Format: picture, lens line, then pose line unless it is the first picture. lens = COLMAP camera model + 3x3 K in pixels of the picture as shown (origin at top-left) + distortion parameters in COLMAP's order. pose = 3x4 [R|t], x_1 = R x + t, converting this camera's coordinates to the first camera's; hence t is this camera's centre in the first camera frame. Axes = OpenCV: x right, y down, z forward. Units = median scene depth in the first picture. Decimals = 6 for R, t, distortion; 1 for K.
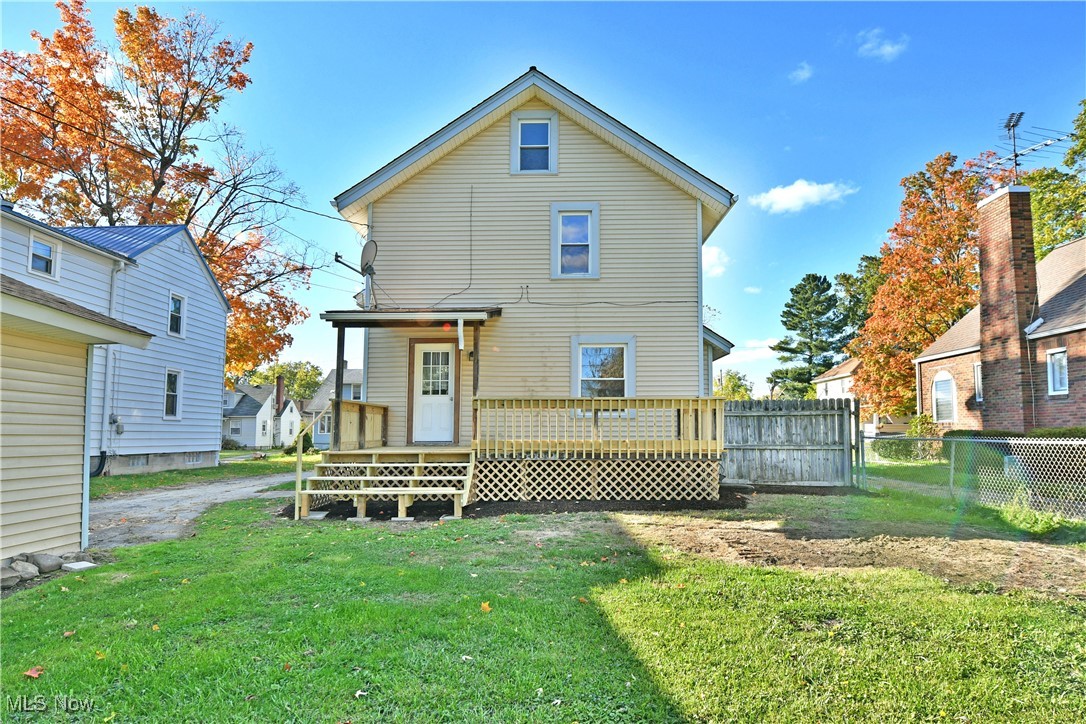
lens RADIAL K [[643.8, 0, 530.6], [0, 643.8, 385.3], [0, 0, 1]] dist [-0.012395, -0.001674]
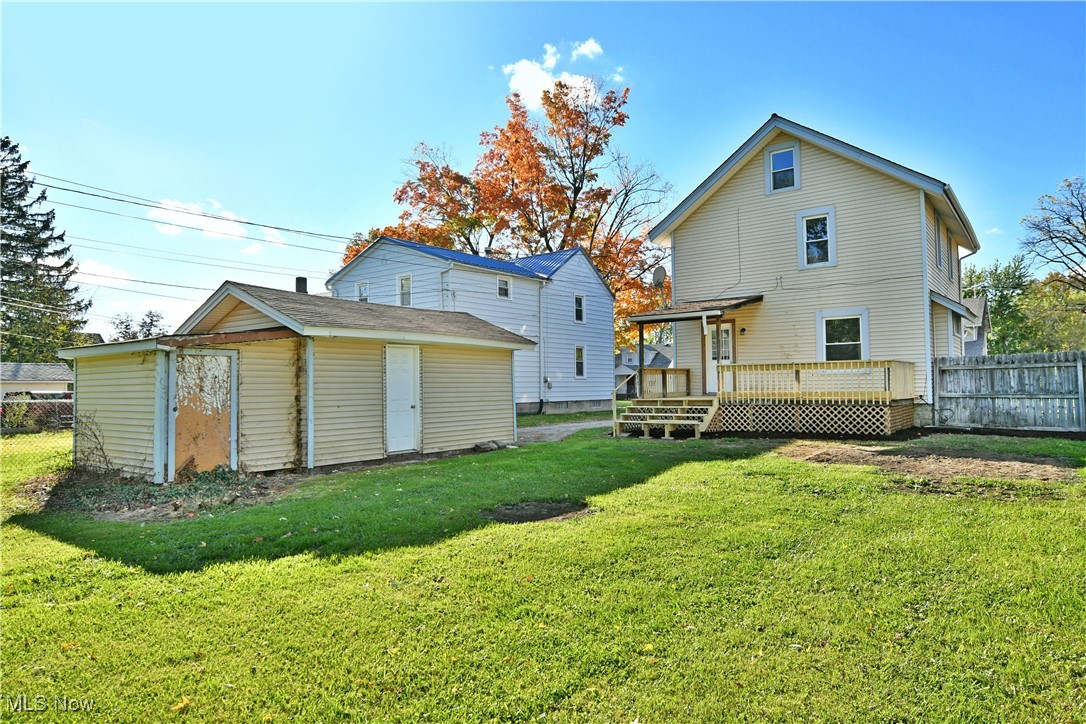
lens RADIAL K [[676.5, 0, 510.2], [0, 676.5, 354.1], [0, 0, 1]] dist [-0.013341, -0.000818]
pose [[0.771837, -0.040003, -0.634561, 0.567850], [0.060524, 0.998109, 0.010696, -0.054091], [0.632933, -0.046662, 0.772799, -0.581300]]
